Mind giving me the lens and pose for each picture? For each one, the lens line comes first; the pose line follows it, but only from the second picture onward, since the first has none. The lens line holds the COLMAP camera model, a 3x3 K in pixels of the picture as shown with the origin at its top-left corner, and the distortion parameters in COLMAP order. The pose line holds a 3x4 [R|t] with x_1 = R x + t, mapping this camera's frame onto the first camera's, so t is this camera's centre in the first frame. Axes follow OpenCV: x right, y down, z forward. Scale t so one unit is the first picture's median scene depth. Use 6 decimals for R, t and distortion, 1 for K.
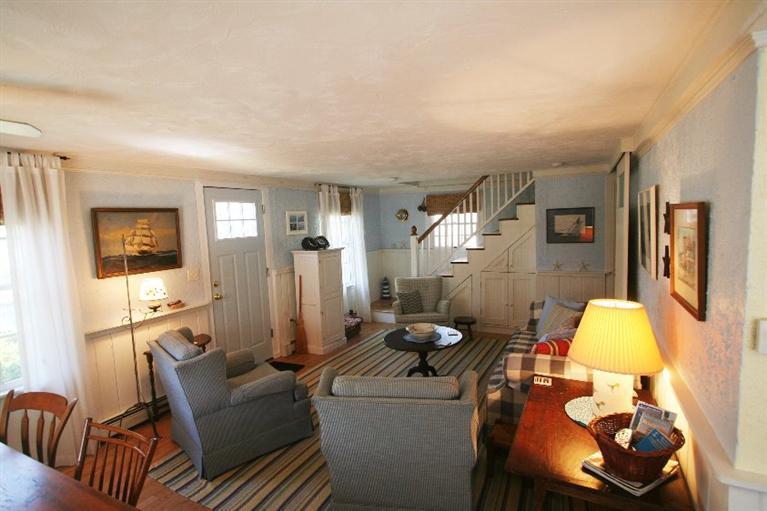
lens RADIAL K [[407.0, 0, 385.2], [0, 407.0, 260.1], [0, 0, 1]] dist [0.001819, -0.000096]
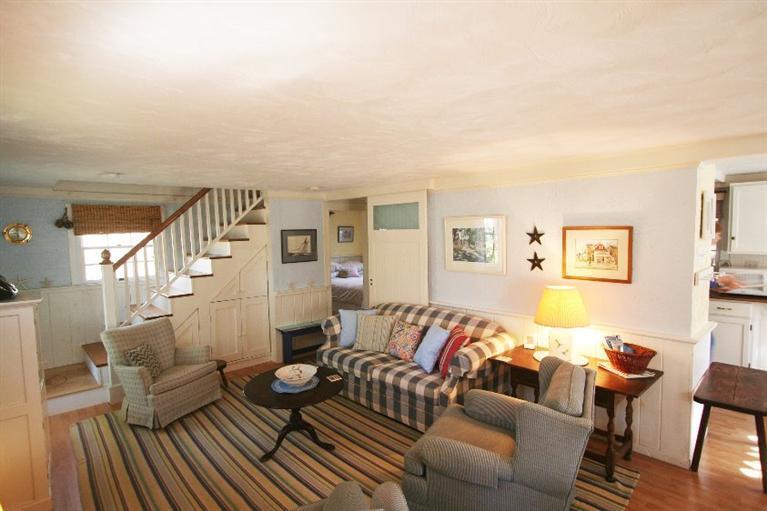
lens RADIAL K [[407.0, 0, 384.3], [0, 407.0, 251.4], [0, 0, 1]] dist [0.001819, -0.000096]
pose [[0.358815, -0.015612, 0.933278, -0.445488], [0.099758, 0.994775, -0.021713, -0.024182], [-0.928063, 0.100893, 0.358498, 0.400269]]
